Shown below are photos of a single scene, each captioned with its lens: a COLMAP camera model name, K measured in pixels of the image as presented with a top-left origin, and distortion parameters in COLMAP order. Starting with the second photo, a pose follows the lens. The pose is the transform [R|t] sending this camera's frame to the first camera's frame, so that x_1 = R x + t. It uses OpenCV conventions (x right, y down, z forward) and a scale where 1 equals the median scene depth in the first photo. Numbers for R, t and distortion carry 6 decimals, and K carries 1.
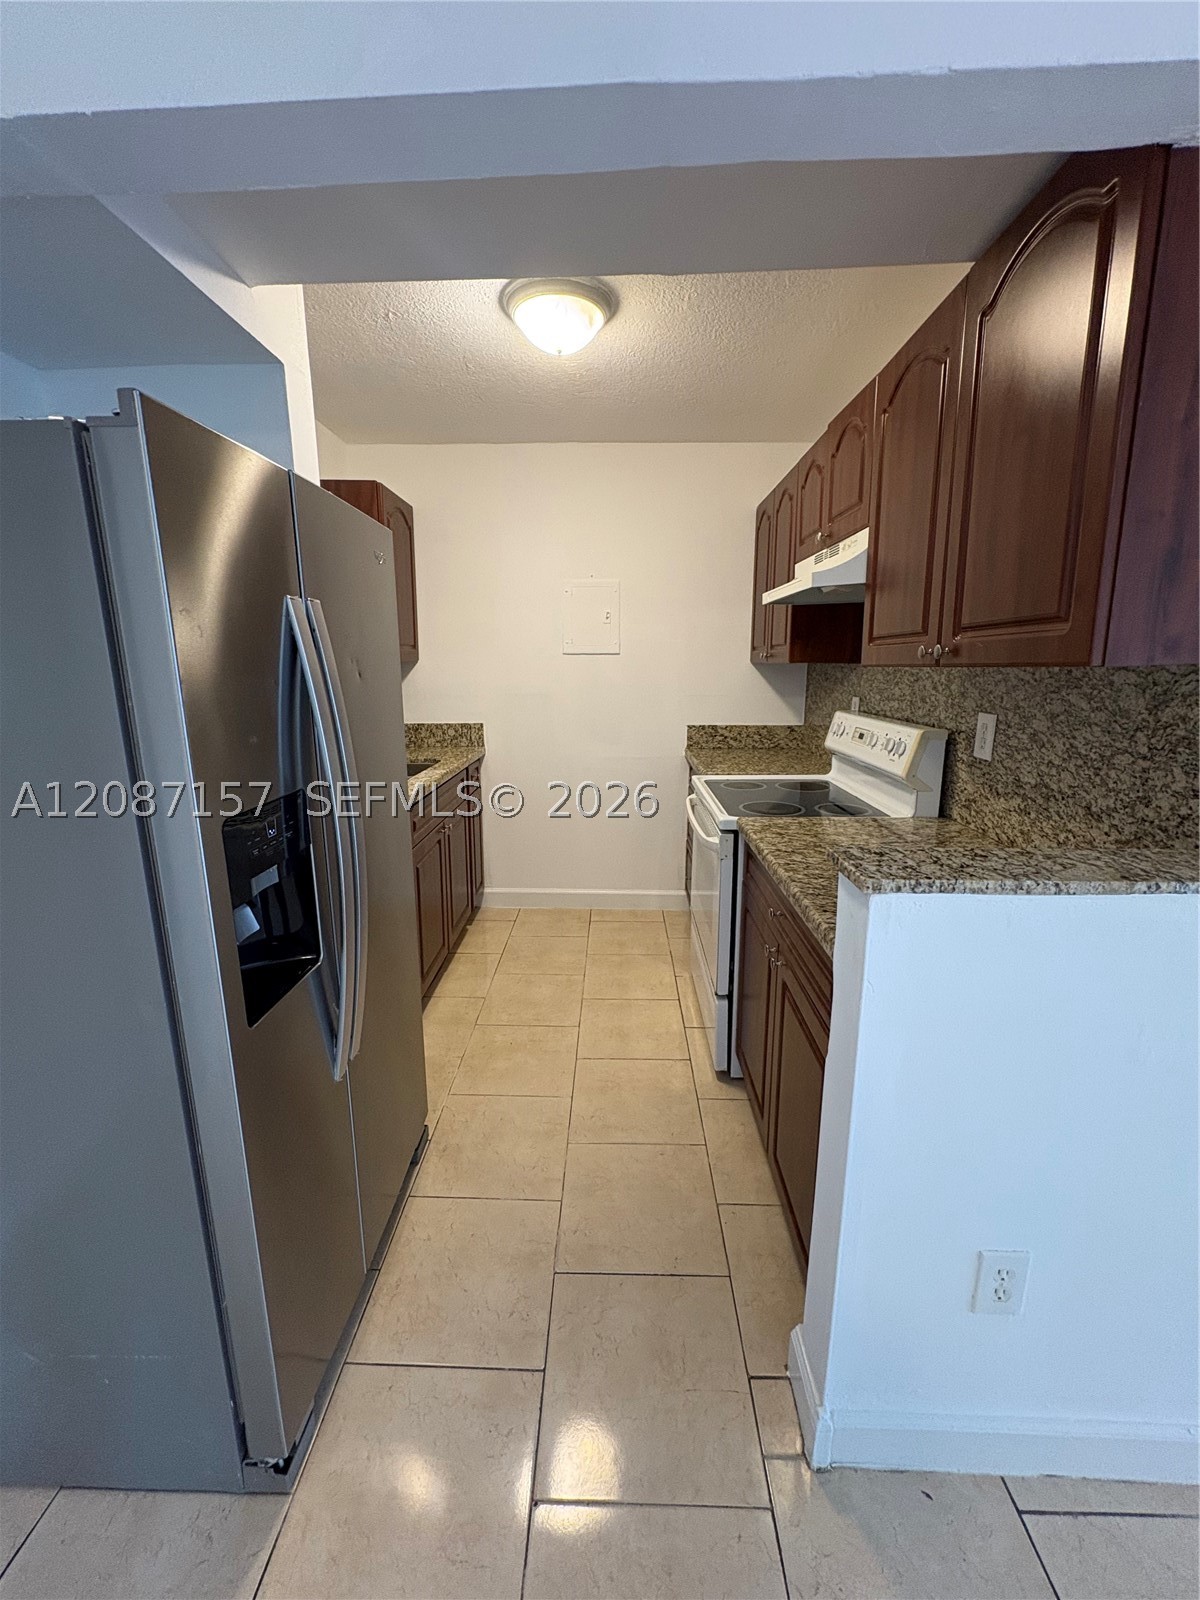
lens RADIAL K [[636.1, 0, 597.2], [0, 636.1, 801.7], [0, 0, 1]] dist [0.000436, 0.000322]
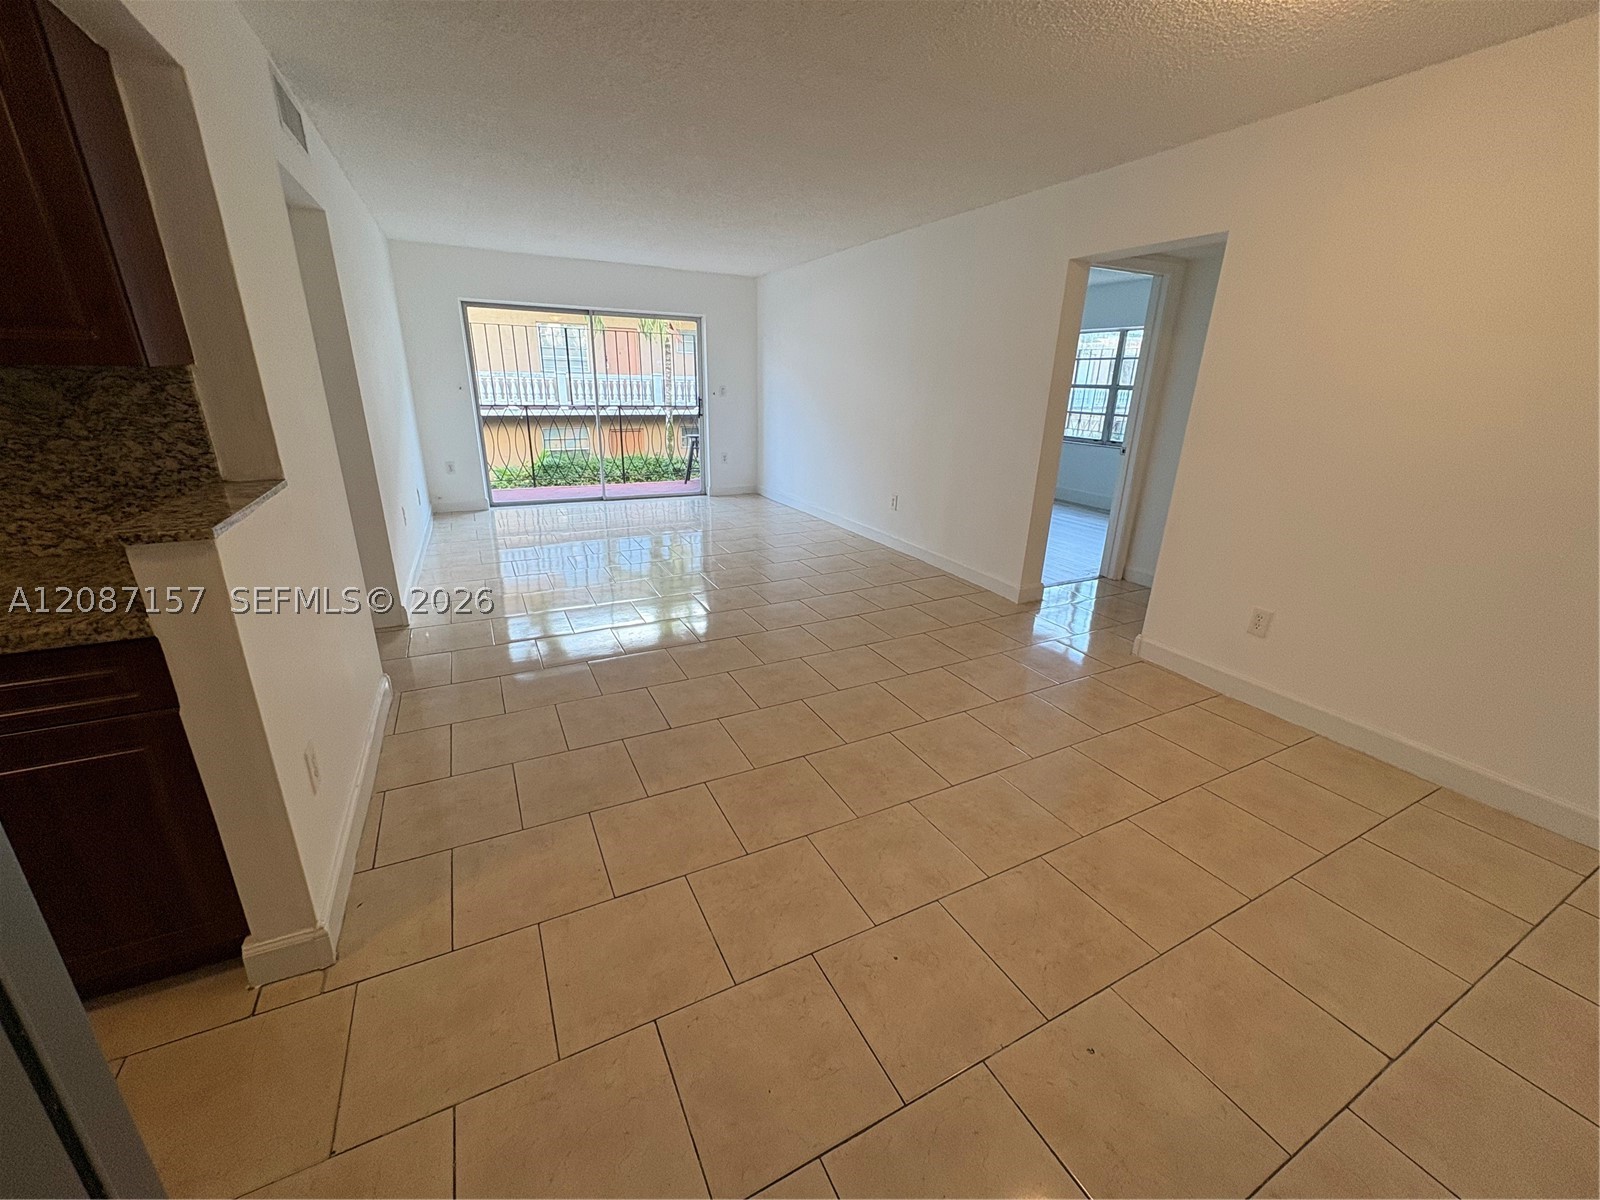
lens RADIAL K [[636.1, 0, 800.9], [0, 636.1, 598.1], [0, 0, 1]] dist [0.000436, 0.000322]
pose [[-0.483855, -0.292198, 0.824927, -0.840936], [0.169739, 0.893381, 0.416004, -0.060232], [-0.858530, 0.341308, -0.382669, 0.302053]]
